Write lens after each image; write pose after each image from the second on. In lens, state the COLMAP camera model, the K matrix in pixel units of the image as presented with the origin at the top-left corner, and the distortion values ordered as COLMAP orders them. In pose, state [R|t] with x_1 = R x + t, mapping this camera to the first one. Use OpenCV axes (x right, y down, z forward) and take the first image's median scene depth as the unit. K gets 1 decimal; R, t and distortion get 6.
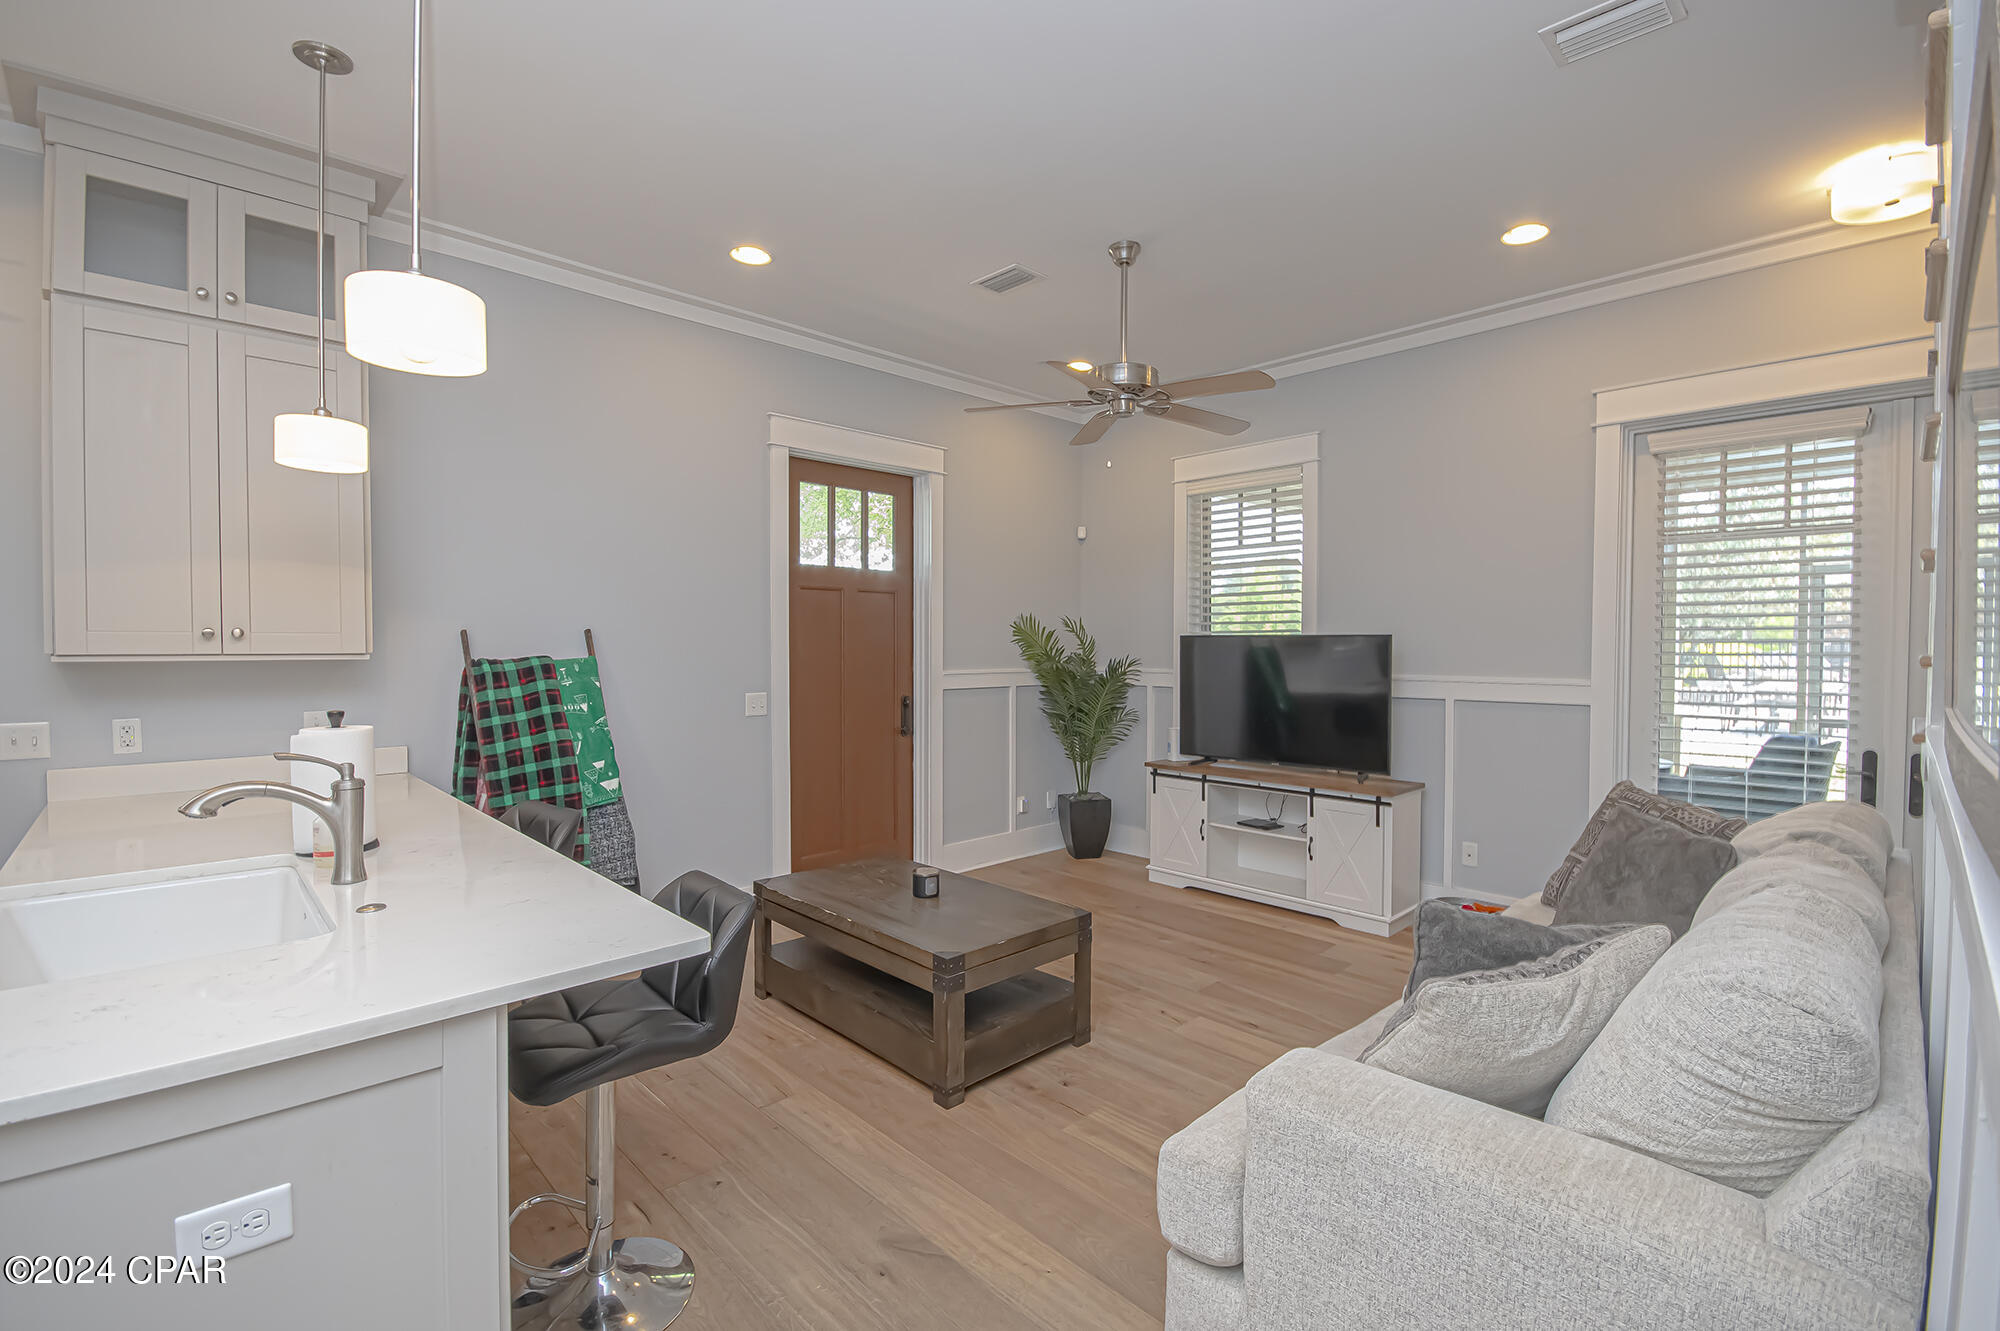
lens RADIAL K [[881.7, 0, 1003.1], [0, 881.7, 666.2], [0, 0, 1]] dist [0.000819, -0.001729]
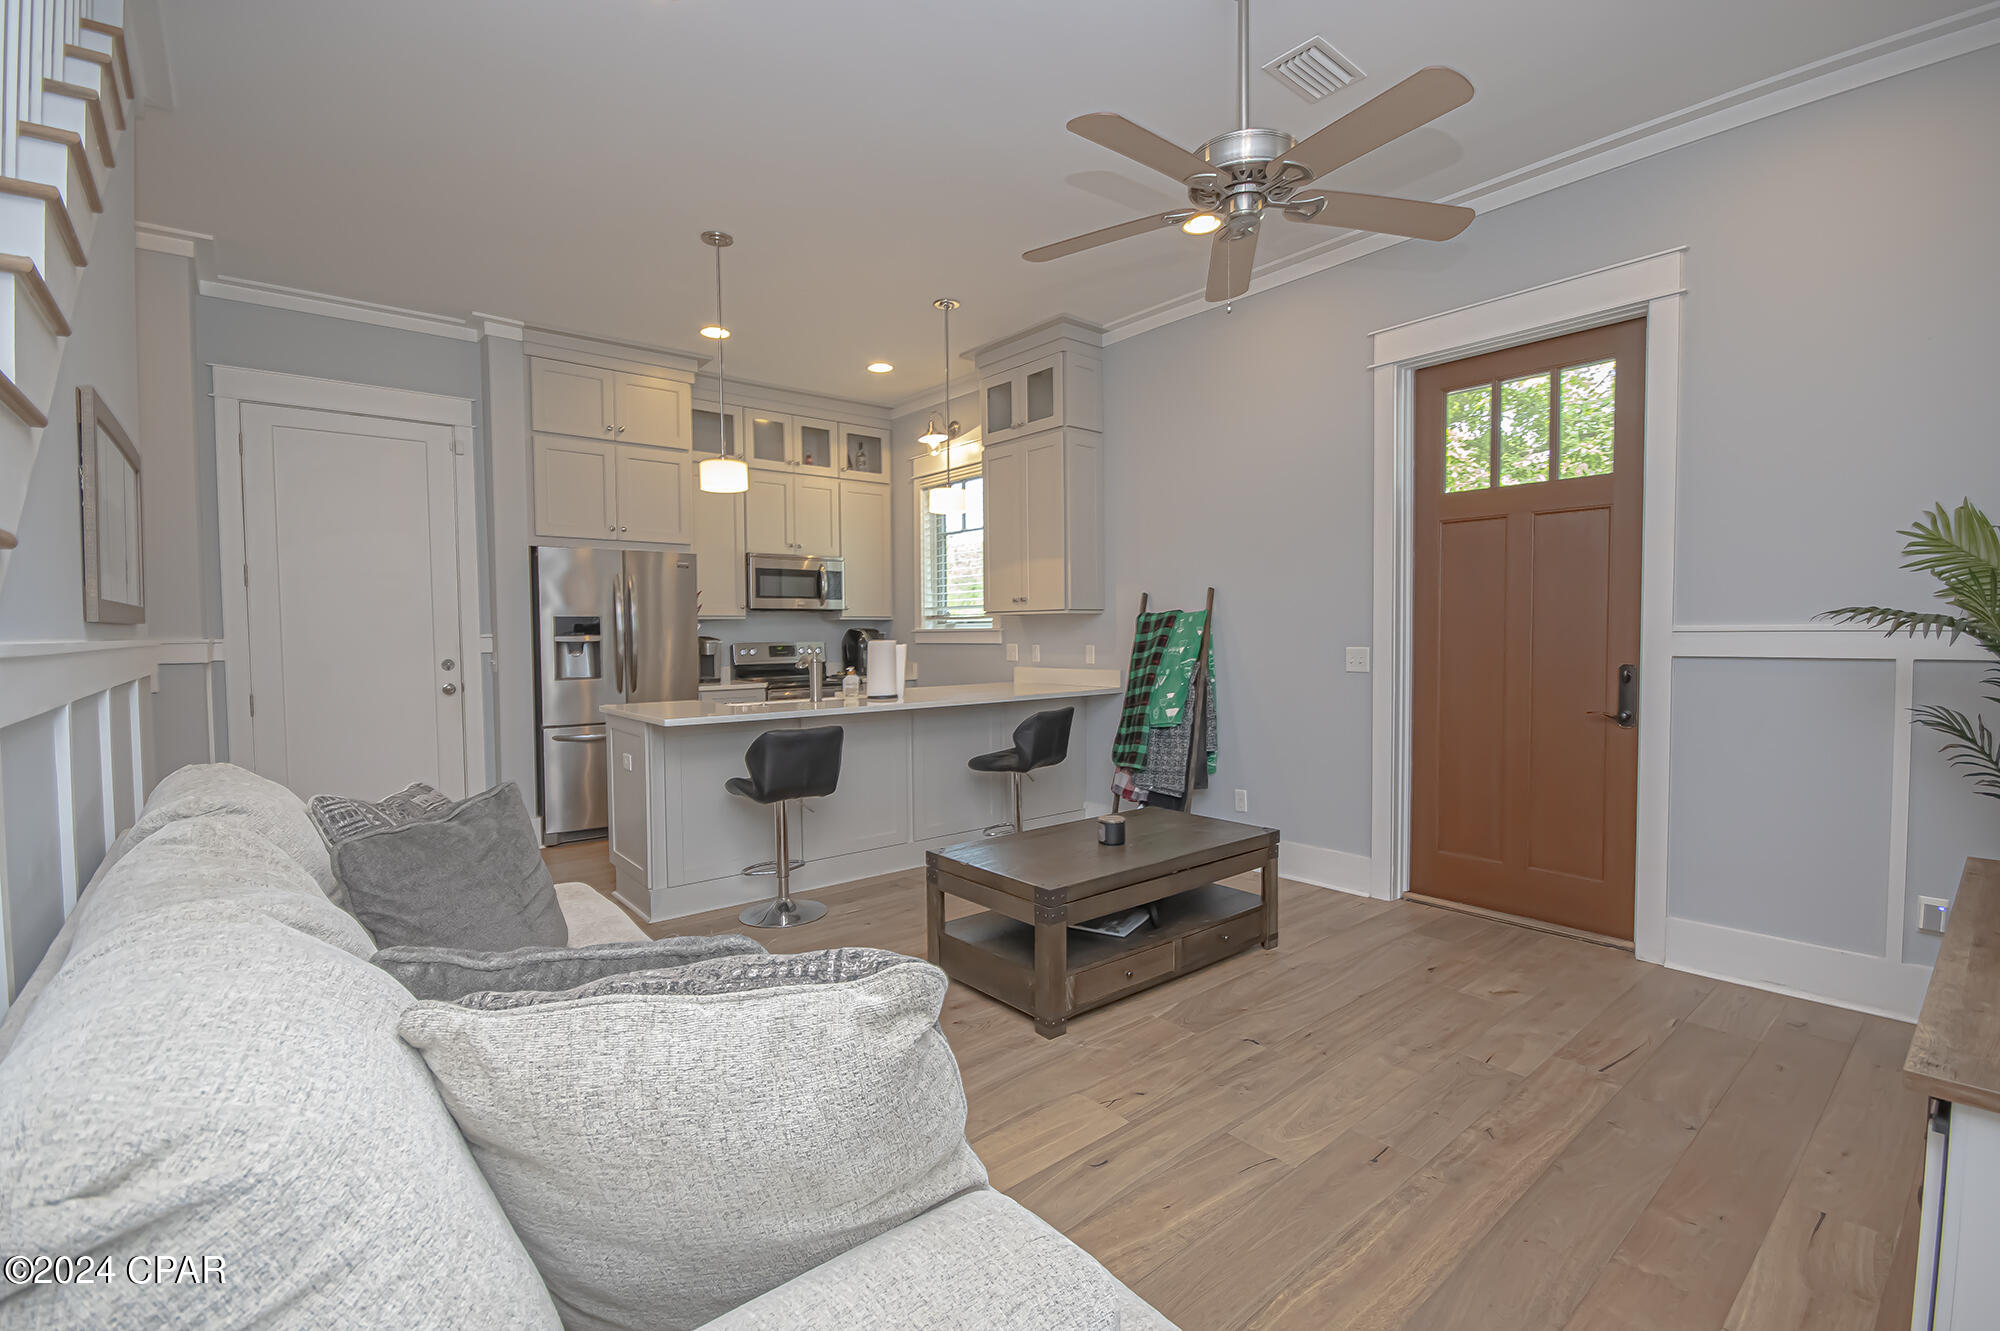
lens RADIAL K [[881.7, 0, 1019.8], [0, 881.7, 665.9], [0, 0, 1]] dist [0.000819, -0.001729]
pose [[-0.062009, 0.041683, -0.997205, 0.625368], [-0.017546, 0.998928, 0.042846, 0.016410], [0.997921, 0.020154, -0.061212, 0.671463]]
